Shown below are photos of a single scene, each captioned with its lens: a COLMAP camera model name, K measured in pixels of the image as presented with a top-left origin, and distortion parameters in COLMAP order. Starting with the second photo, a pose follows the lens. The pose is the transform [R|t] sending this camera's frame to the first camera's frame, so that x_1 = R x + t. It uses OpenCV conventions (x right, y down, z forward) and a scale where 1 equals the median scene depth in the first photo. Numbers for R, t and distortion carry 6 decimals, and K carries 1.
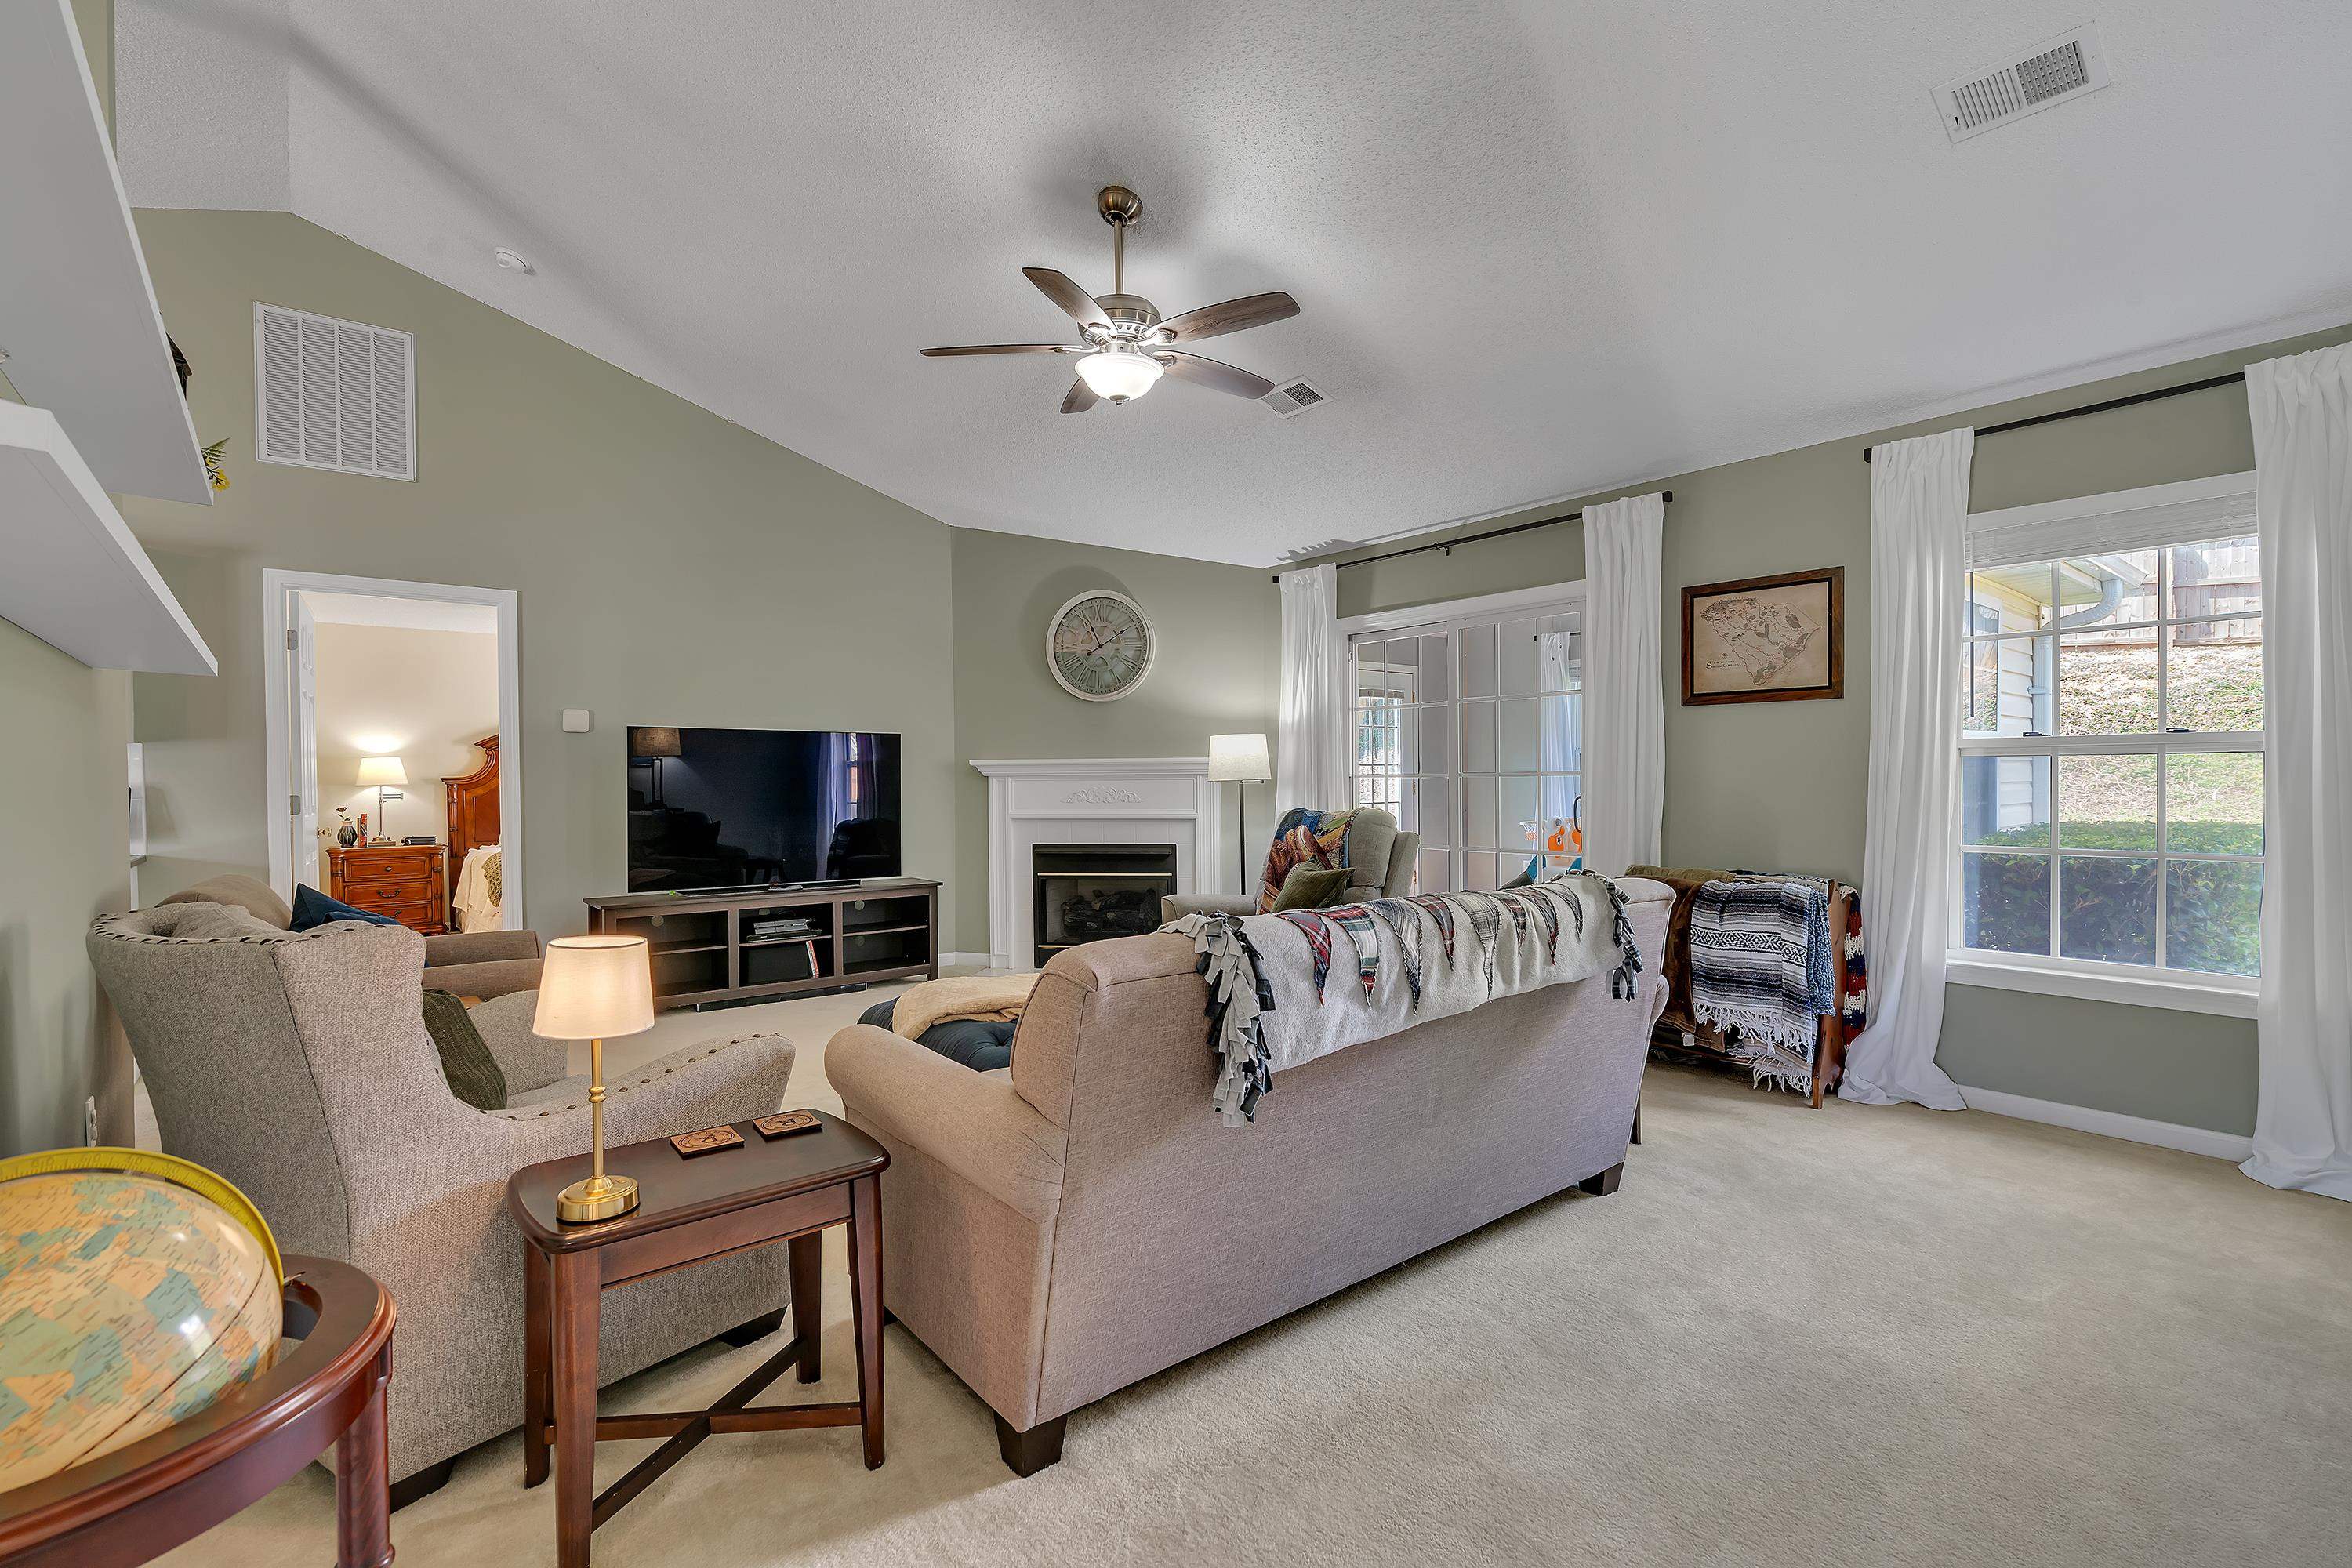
lens RADIAL K [[1068.8, 0, 1176.0], [0, 1068.8, 784.0], [0, 0, 1]] dist [0.000729, -0.000078]
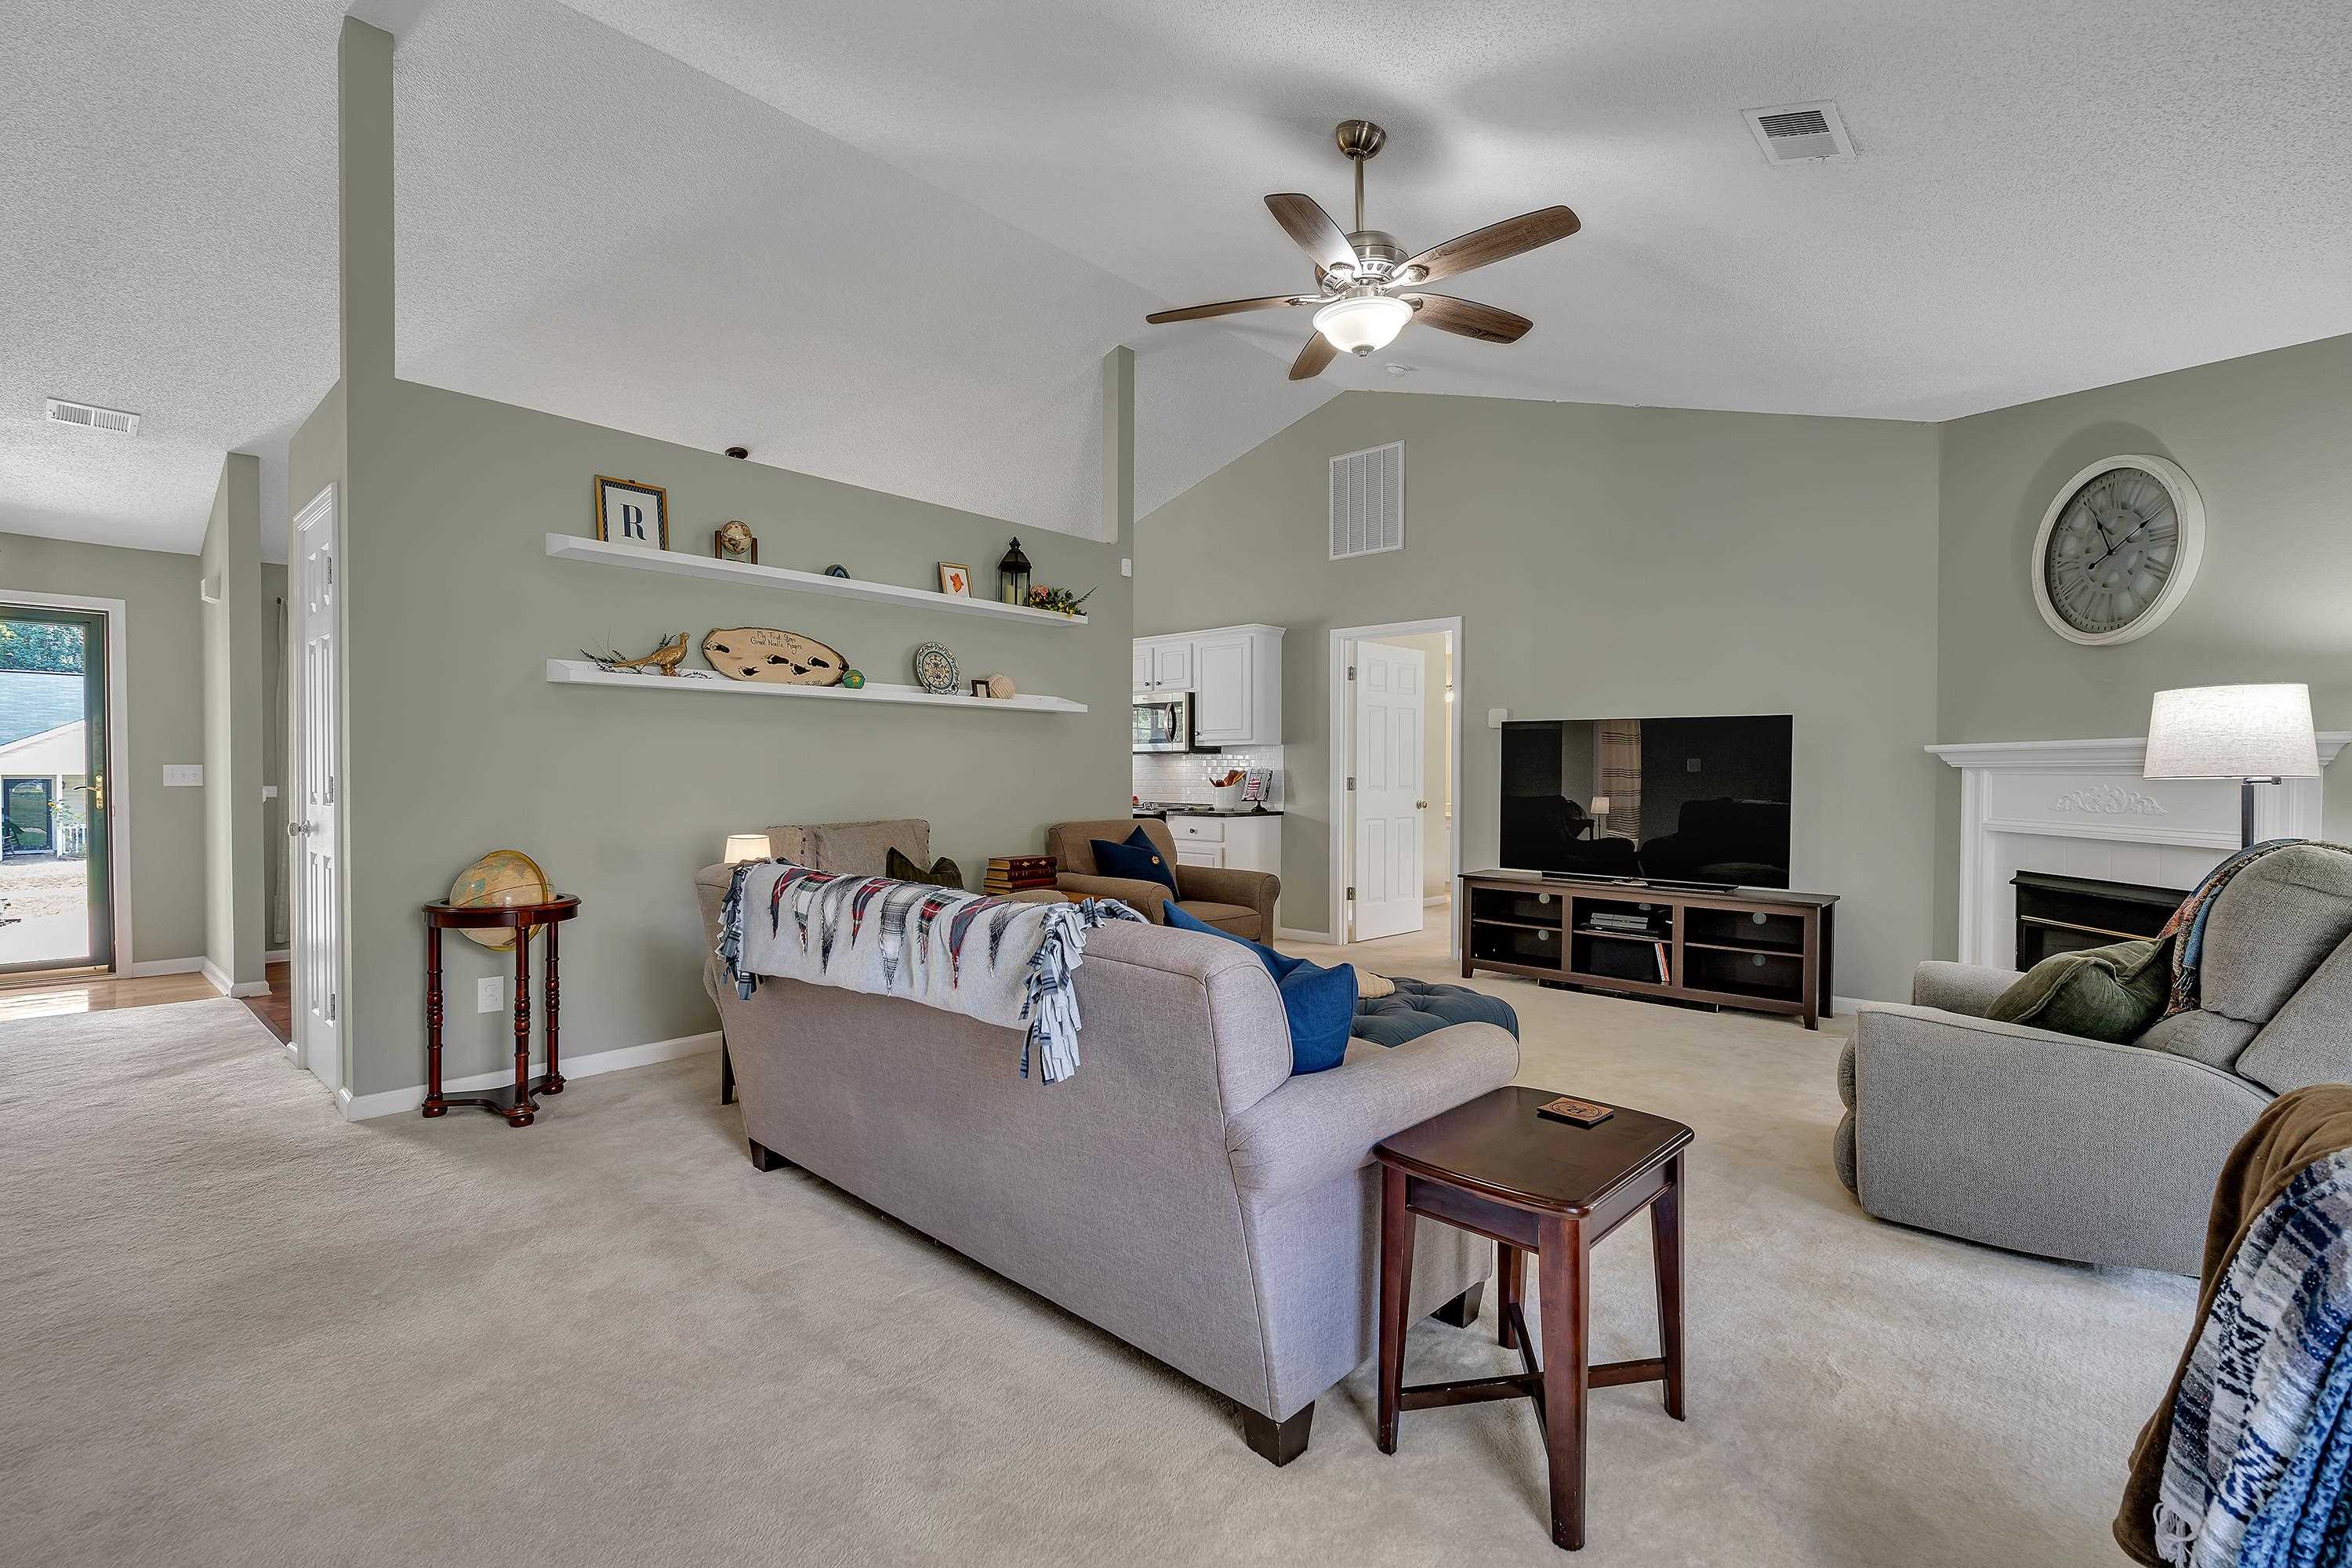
lens RADIAL K [[1060.3, 0, 1164.7], [0, 1060.3, 783.8], [0, 0, 1]] dist [-0.001286, -0.000459]
pose [[0.131448, 0.016476, -0.991186, 0.585023], [-0.016291, 0.999763, 0.014458, 0.002326], [0.991189, 0.014247, 0.131685, 0.518668]]
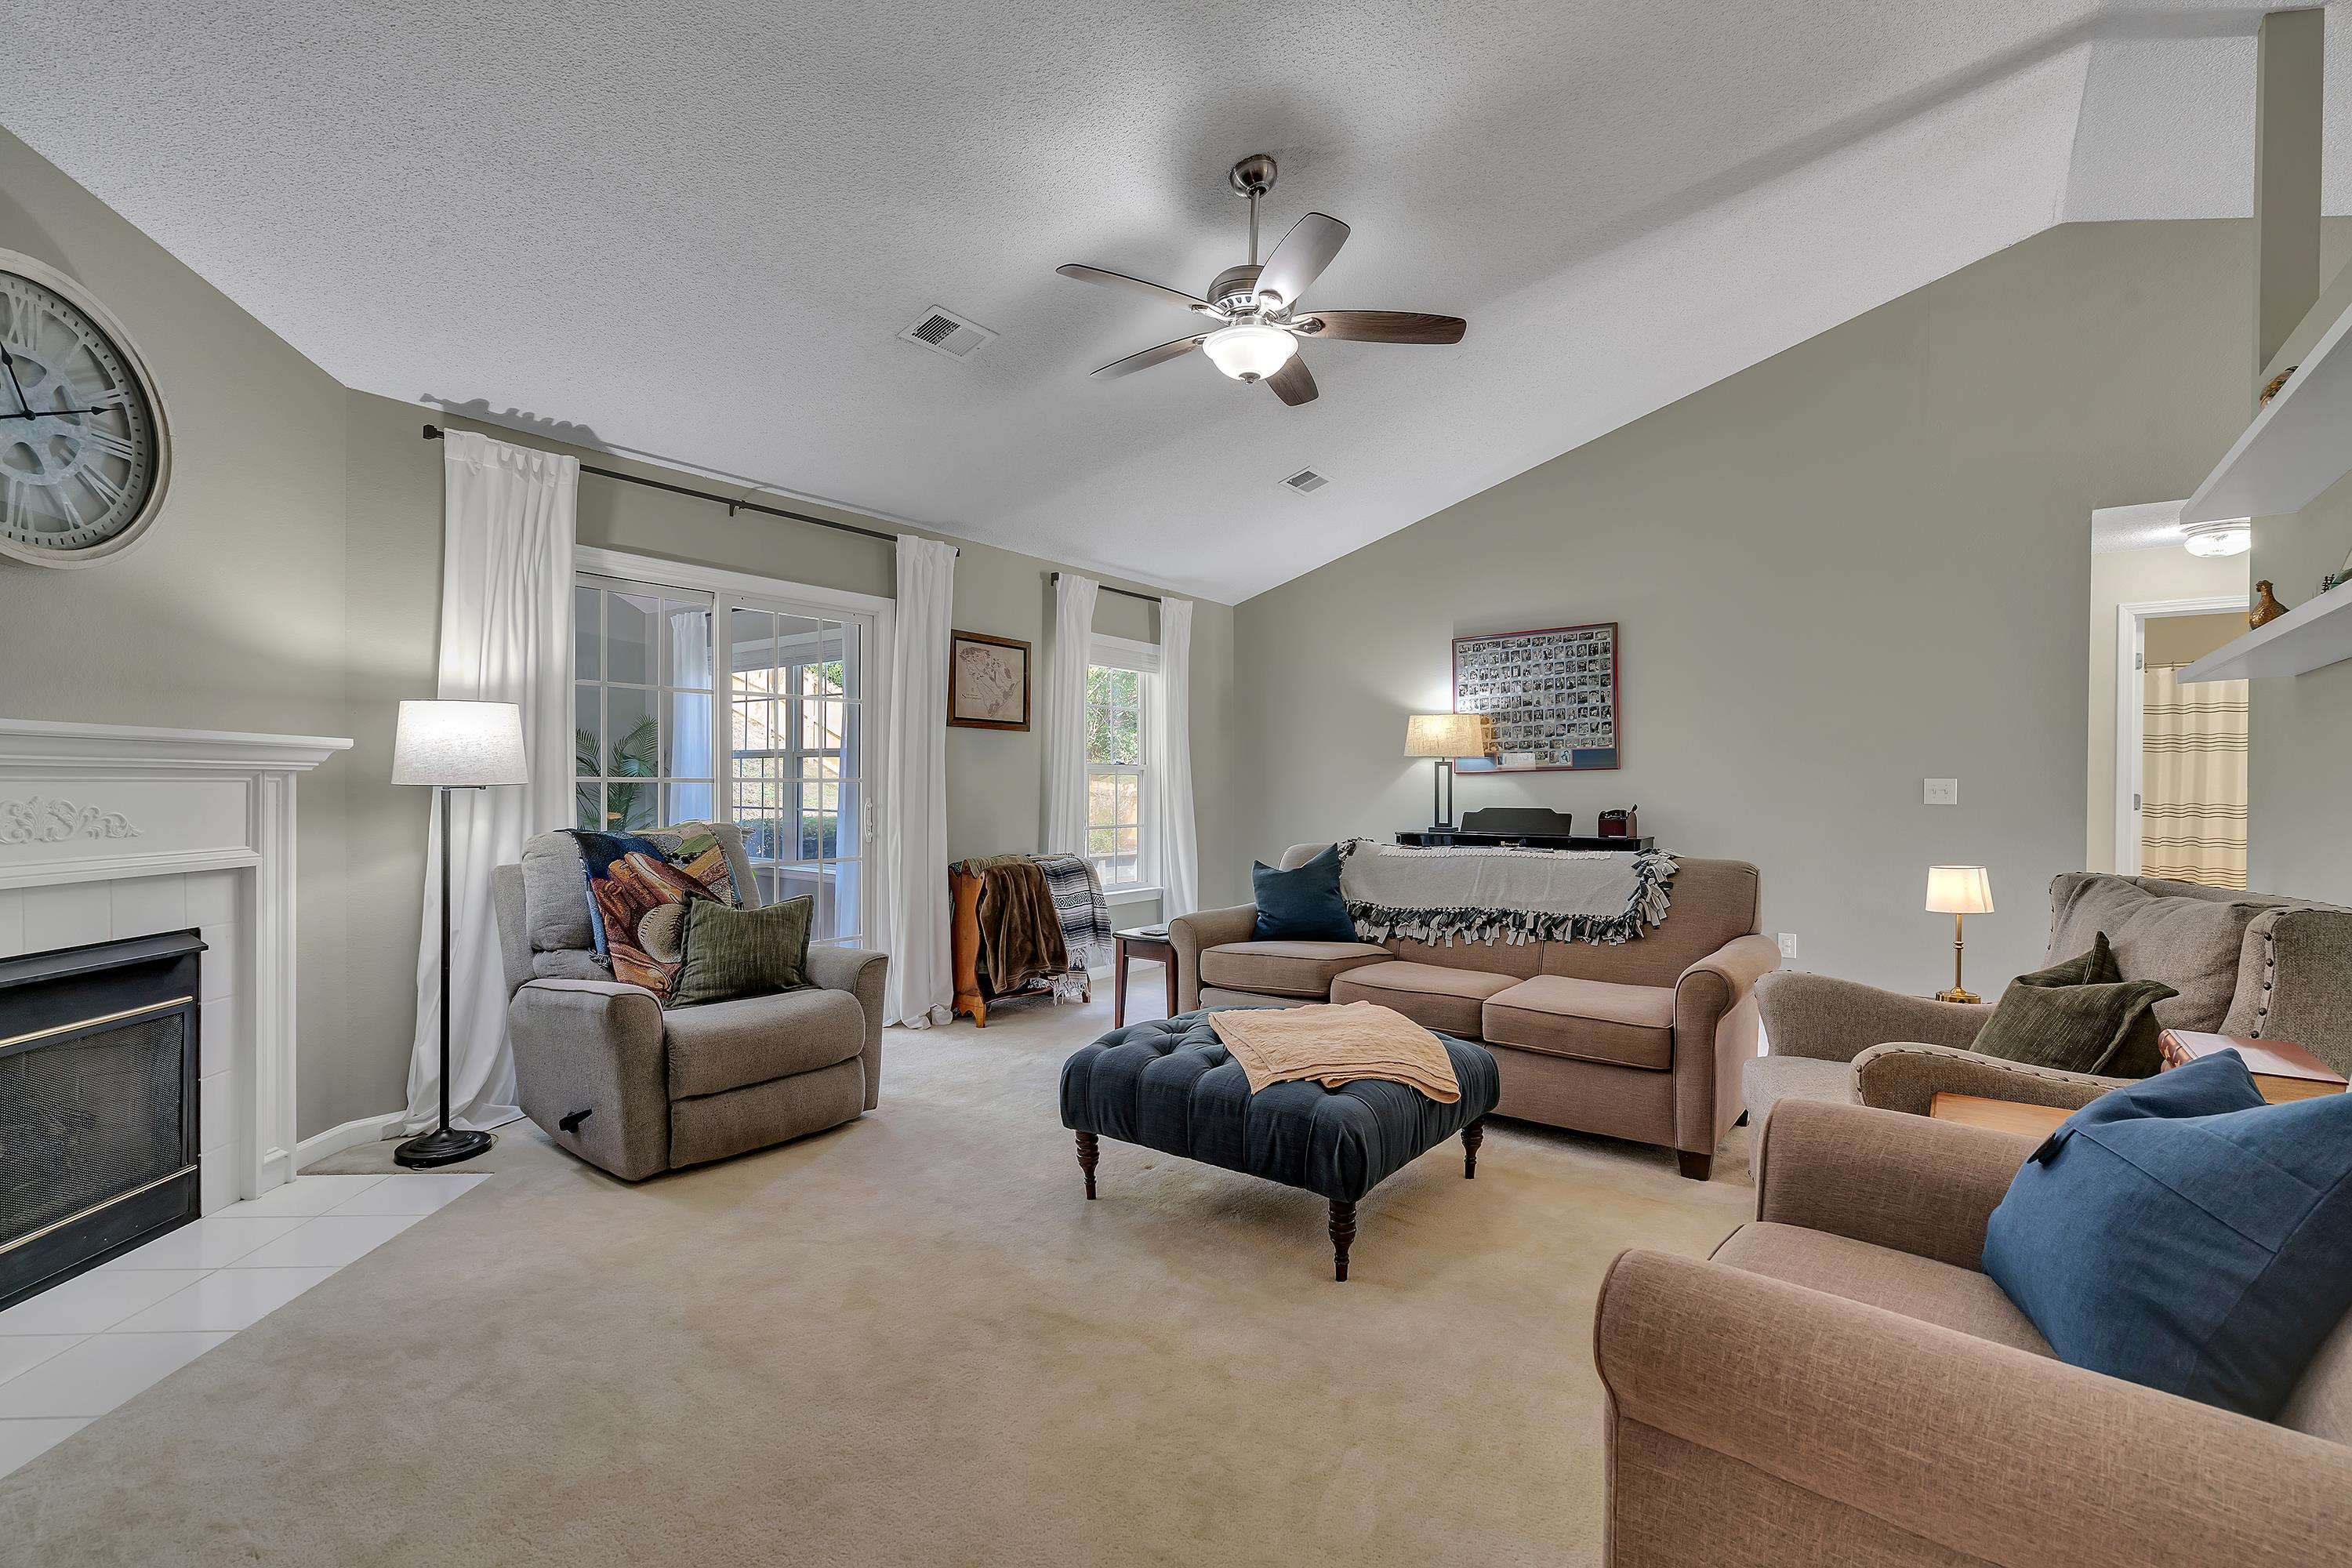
lens RADIAL K [[1060.3, 0, 1164.7], [0, 1060.3, 783.8], [0, 0, 1]] dist [-0.001286, -0.000459]
pose [[-0.241166, 0.007948, 0.970451, -0.672575], [0.005097, 0.999963, -0.006923, 0.002559], [-0.970470, 0.003277, -0.241198, 0.933398]]
